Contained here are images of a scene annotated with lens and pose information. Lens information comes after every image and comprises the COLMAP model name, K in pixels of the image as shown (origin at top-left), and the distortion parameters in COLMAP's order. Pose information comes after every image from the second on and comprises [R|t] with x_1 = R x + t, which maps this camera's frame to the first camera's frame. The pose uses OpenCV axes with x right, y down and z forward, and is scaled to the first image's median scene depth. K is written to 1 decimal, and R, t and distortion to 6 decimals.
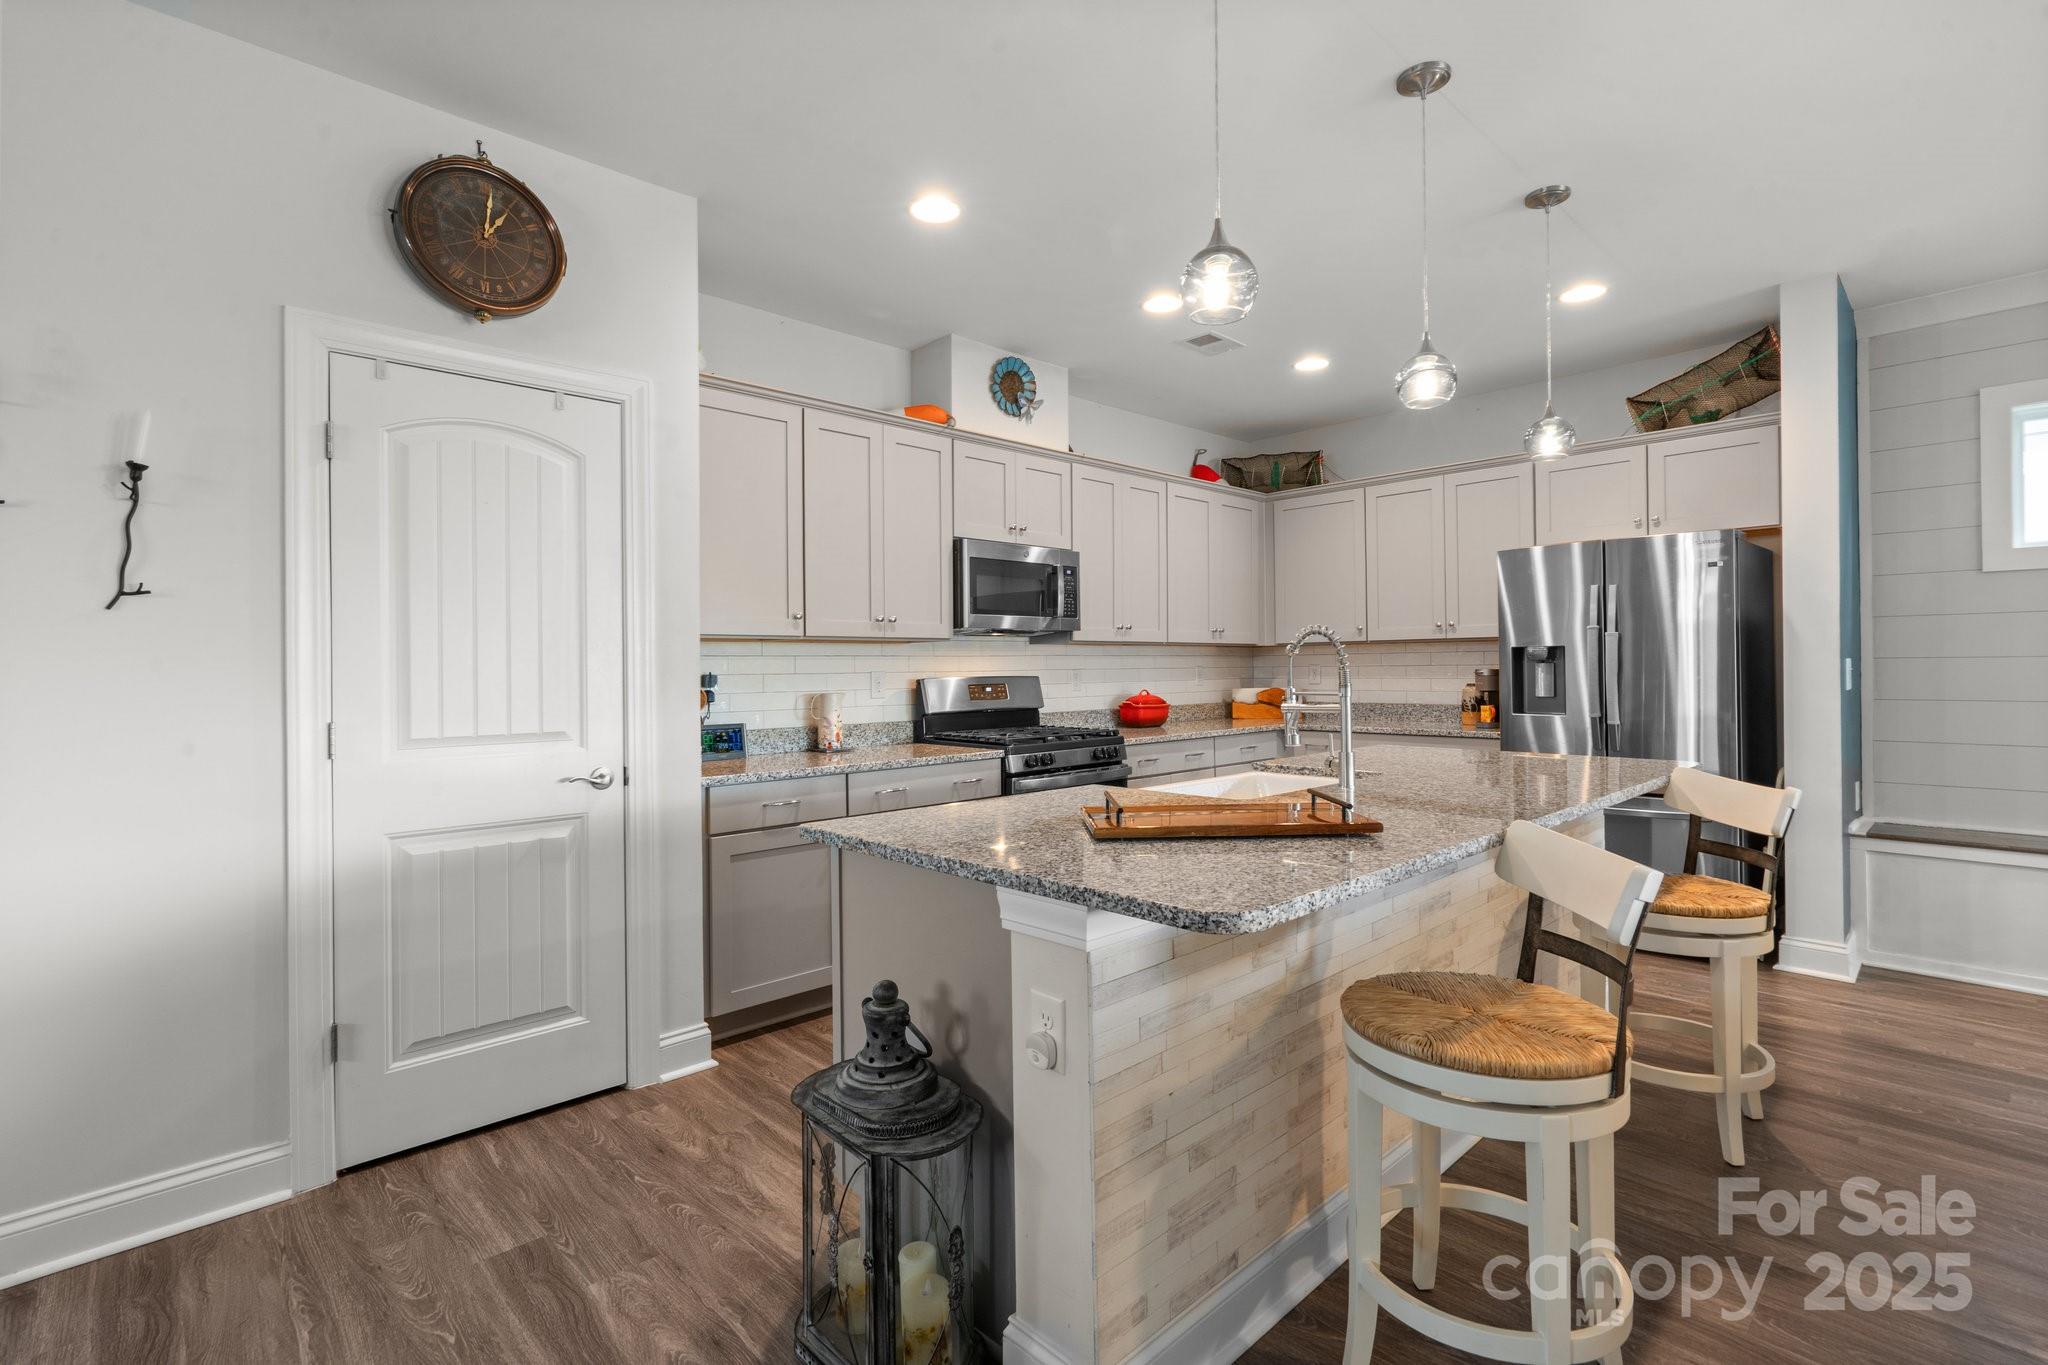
lens RADIAL K [[947.6, 0, 1032.0], [0, 947.6, 665.1], [0, 0, 1]] dist [-0.000322, 0.000319]
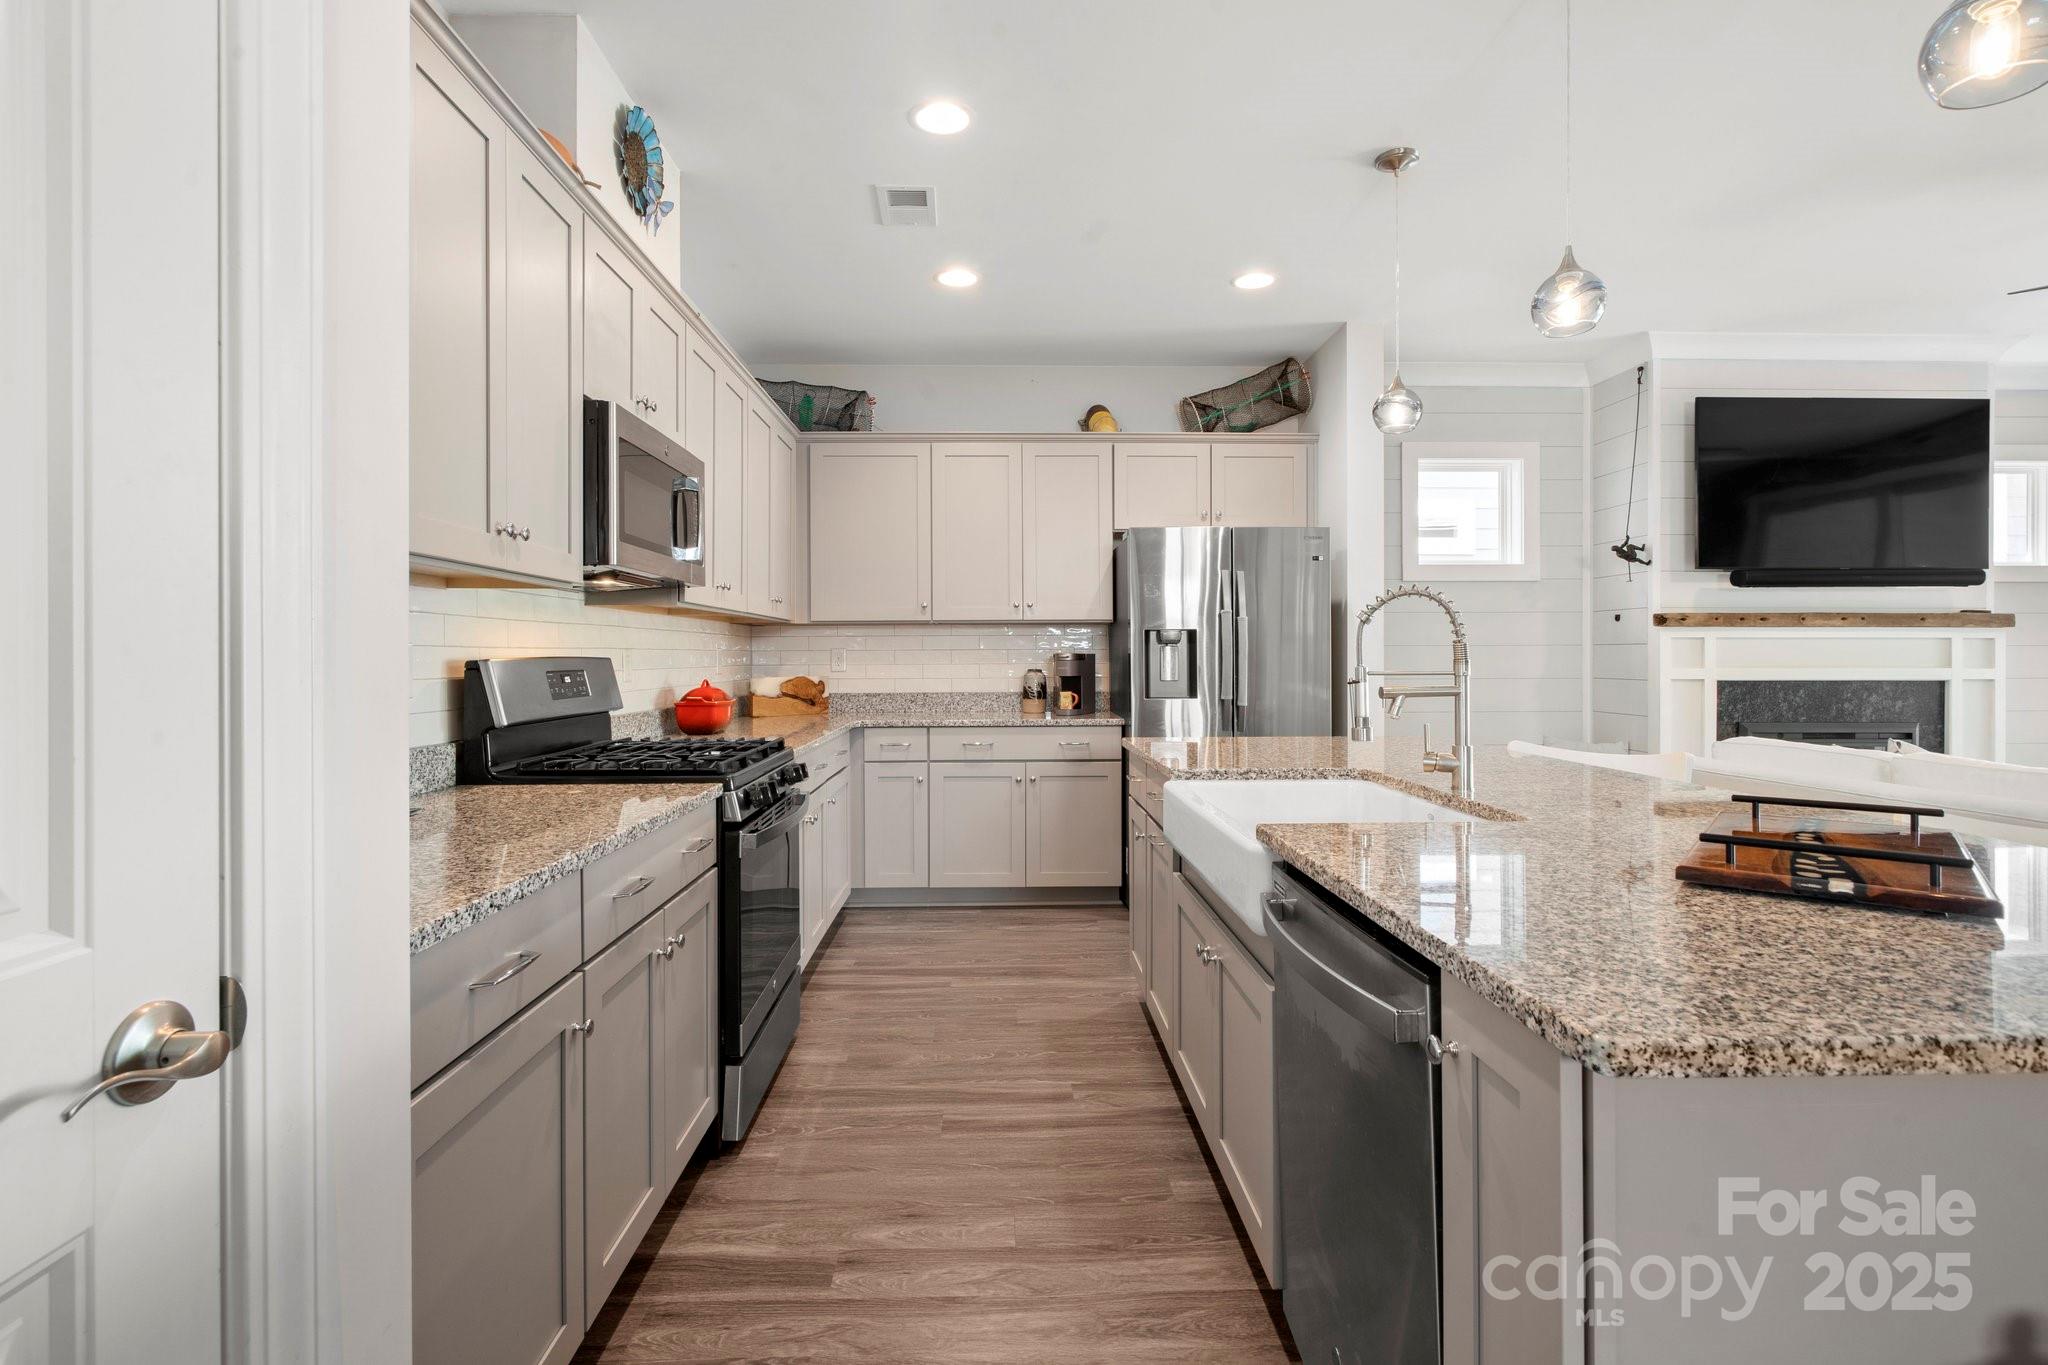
lens RADIAL K [[974.8, 0, 1023.2], [0, 974.8, 651.7], [0, 0, 1]] dist [0.000413, 0.000583]
pose [[0.668409, 0.010715, 0.743717, -0.352293], [-0.006034, 0.999941, -0.008983, 0.014678], [-0.743770, 0.001517, 0.668434, 0.486671]]
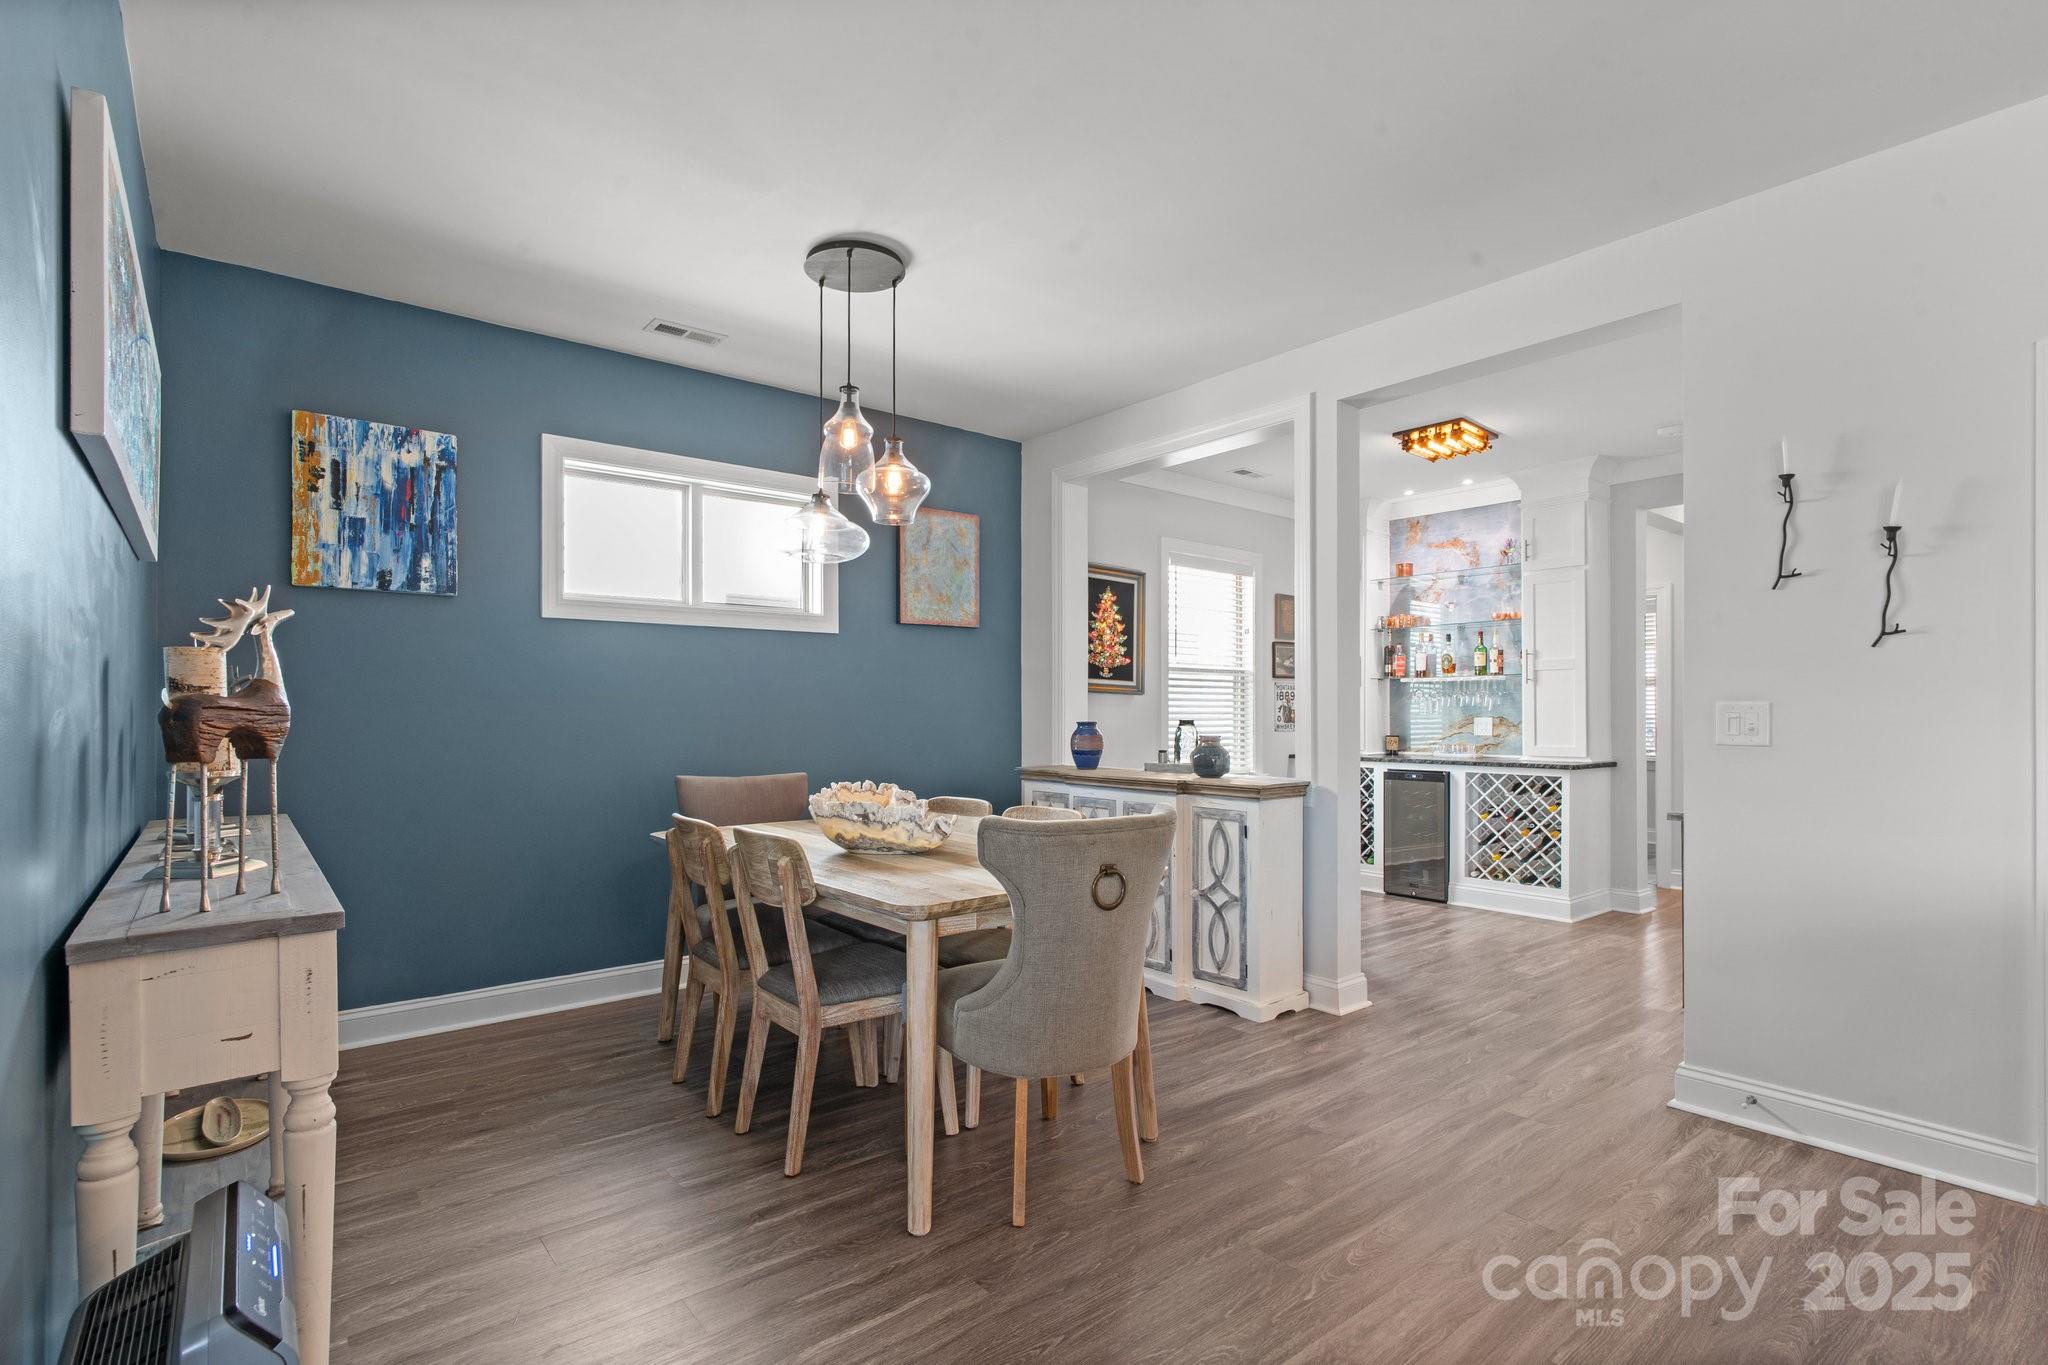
lens RADIAL K [[971.7, 0, 1027.9], [0, 971.7, 714.0], [0, 0, 1]] dist [-0.001599, -0.000117]
pose [[-0.075022, 0.009270, -0.997139, 0.223335], [0.002138, 0.999956, 0.009135, 0.008716], [0.997180, -0.001446, -0.075038, -0.010100]]
